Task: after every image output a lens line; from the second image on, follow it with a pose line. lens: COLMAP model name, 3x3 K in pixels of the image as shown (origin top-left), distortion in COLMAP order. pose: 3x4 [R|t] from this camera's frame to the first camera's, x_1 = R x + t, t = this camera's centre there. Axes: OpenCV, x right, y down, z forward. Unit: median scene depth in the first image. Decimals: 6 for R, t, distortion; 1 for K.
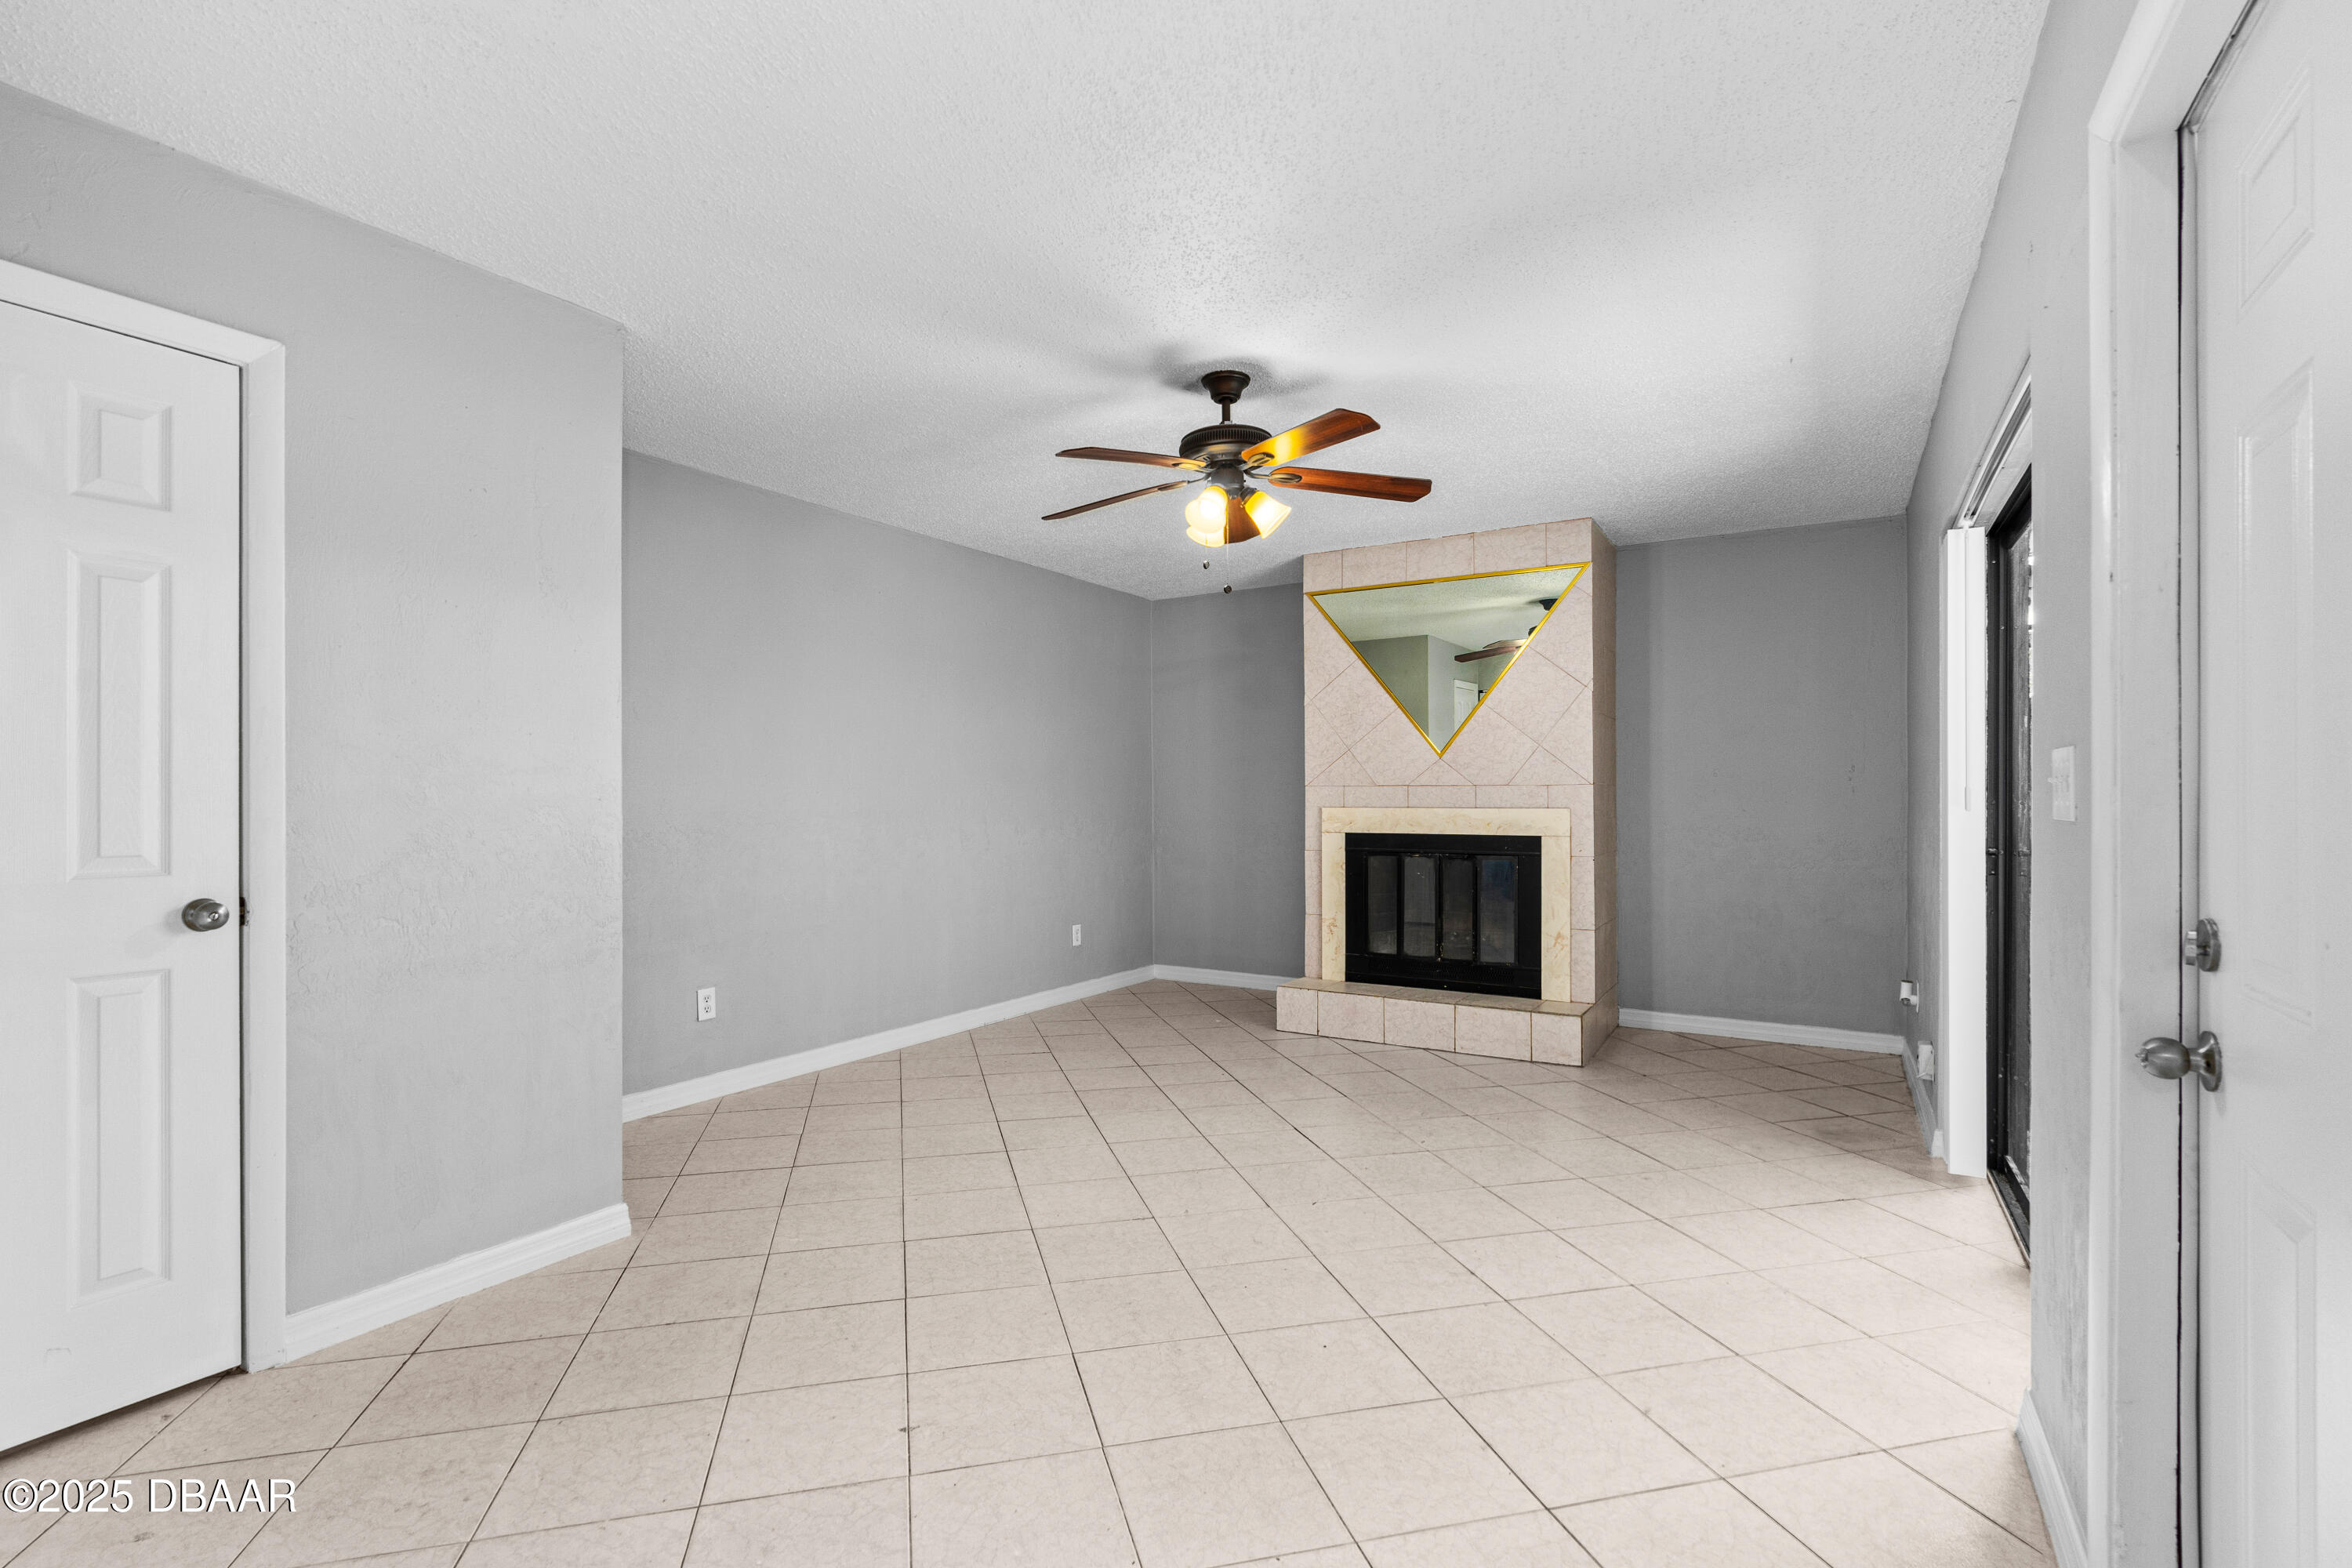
lens RADIAL K [[1083.1, 0, 1164.5], [0, 1083.1, 796.0], [0, 0, 1]] dist [-0.002262, -0.000450]
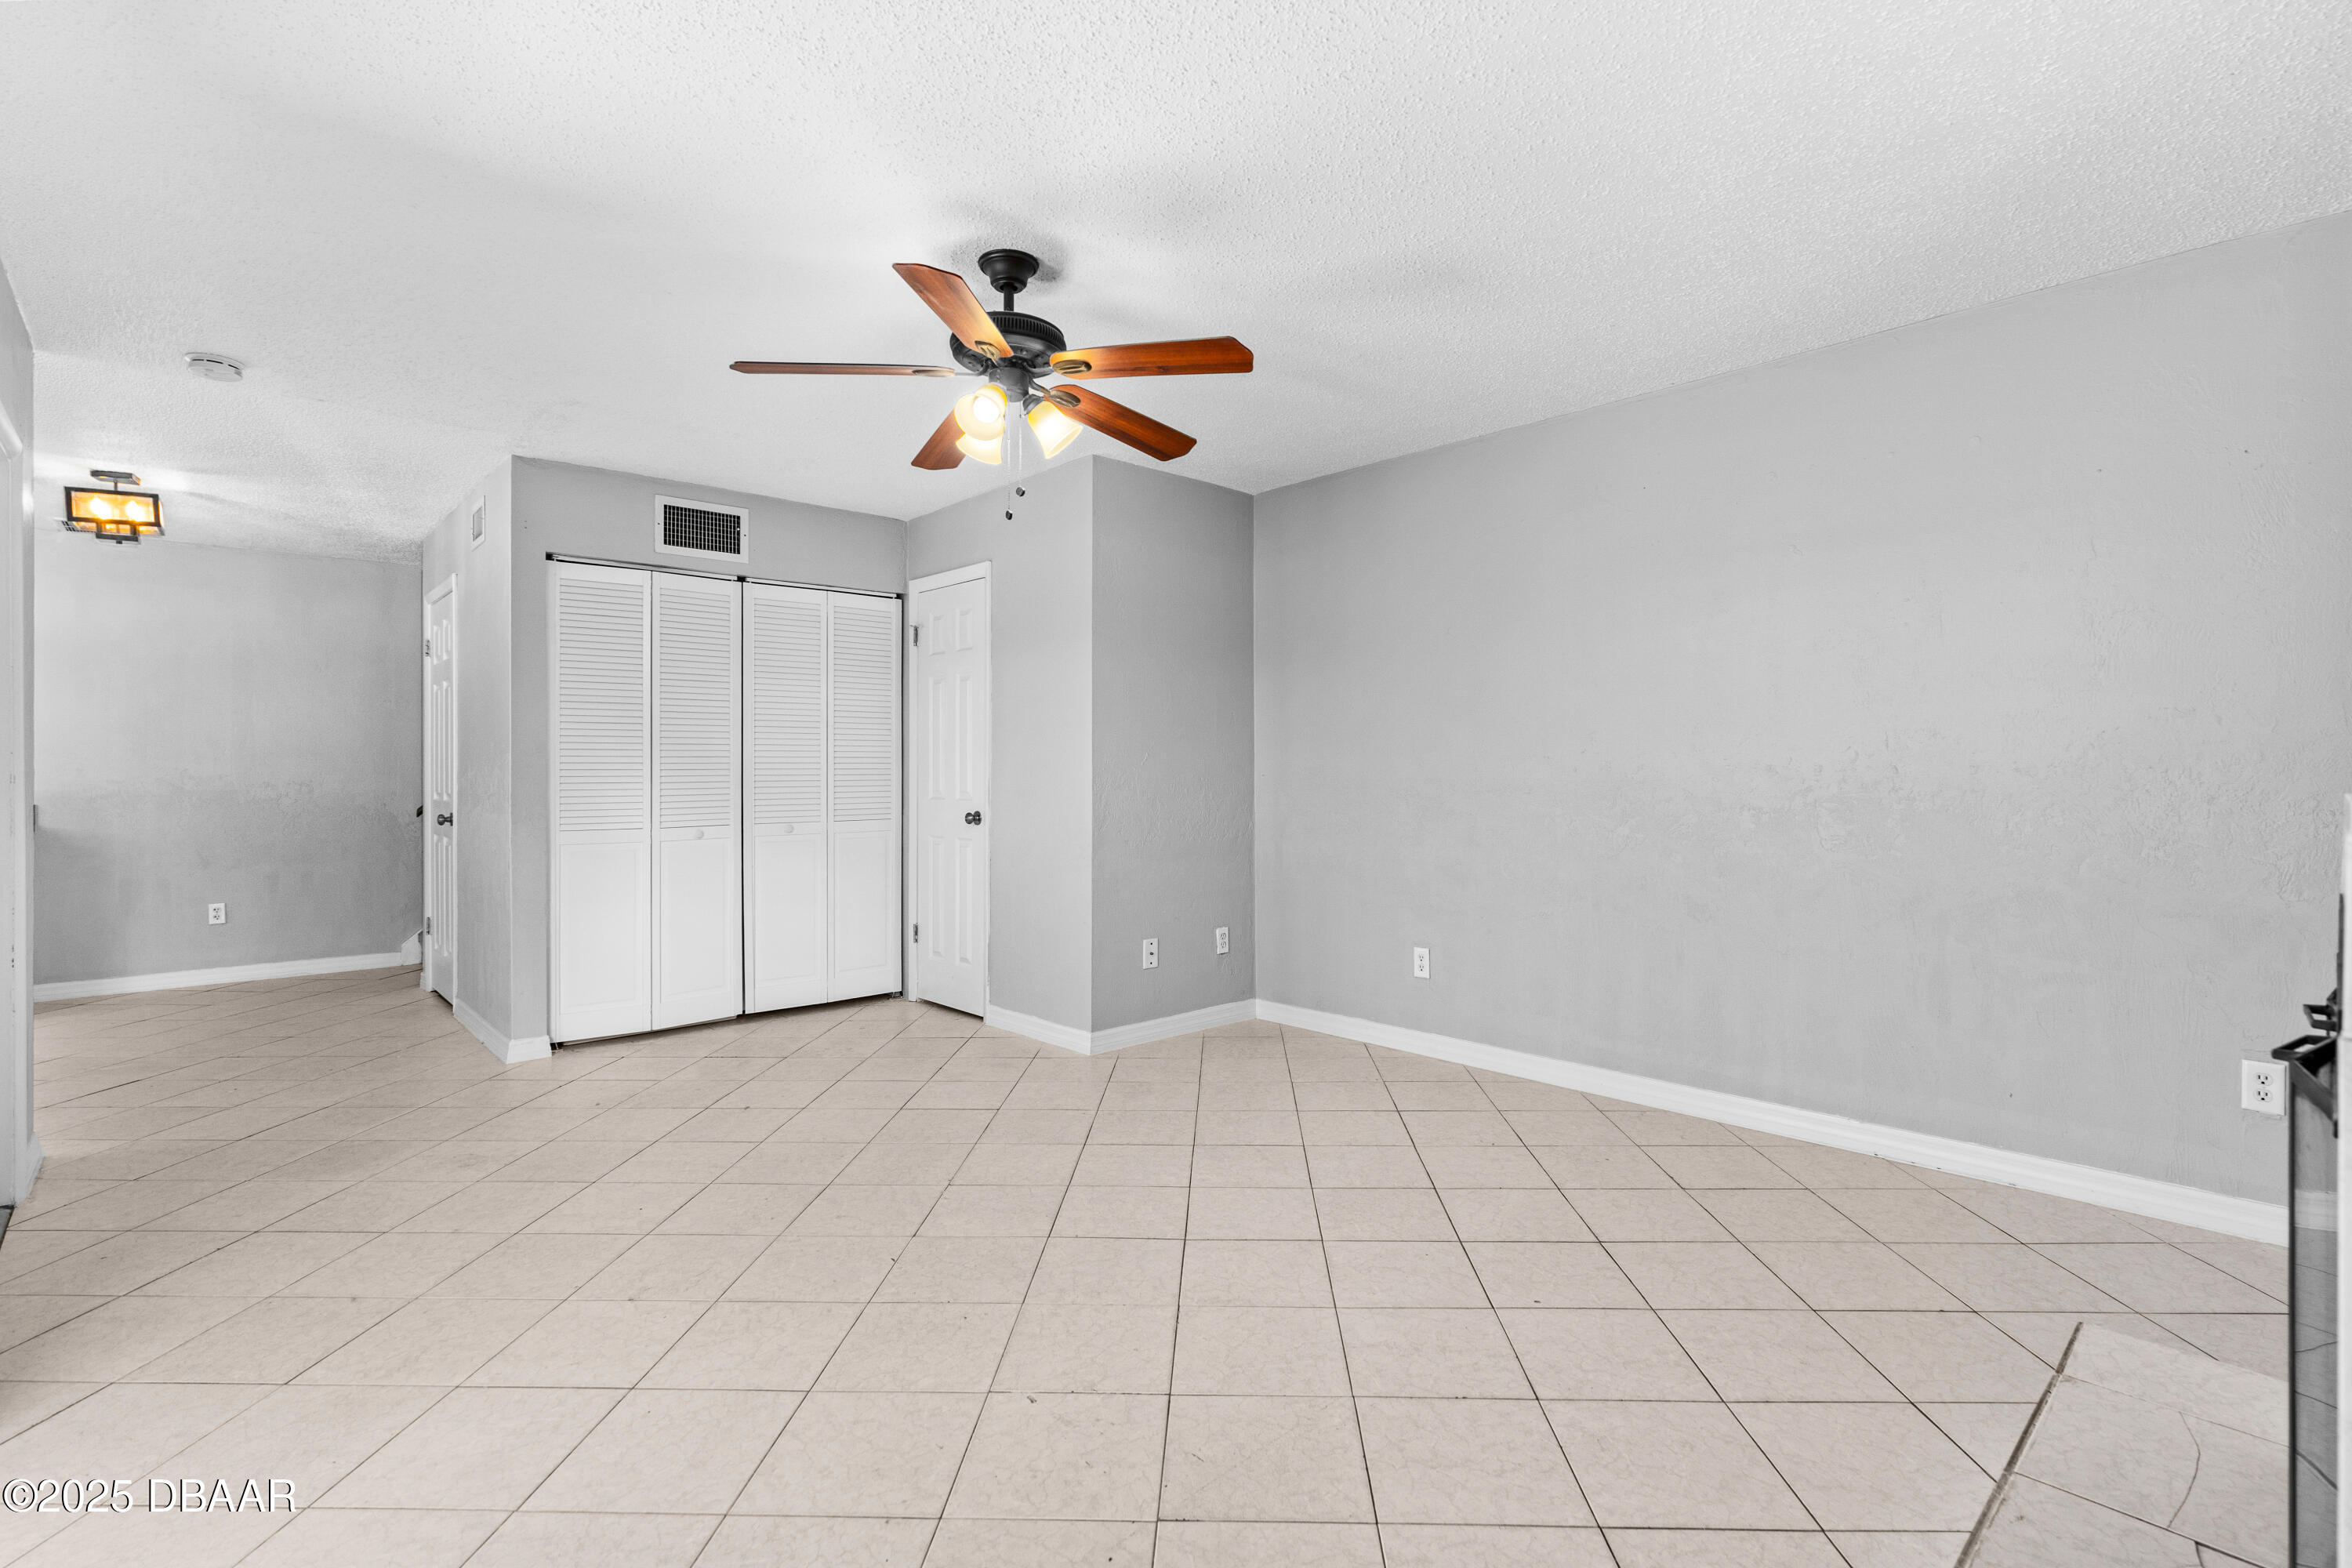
lens RADIAL K [[1083.1, 0, 1173.9], [0, 1083.1, 775.4], [0, 0, 1]] dist [-0.002262, -0.000450]
pose [[-0.270301, 0.010585, -0.962718, 1.411051], [0.009470, 0.999920, 0.008336, 0.002653], [0.962729, -0.006863, -0.270379, 2.318288]]
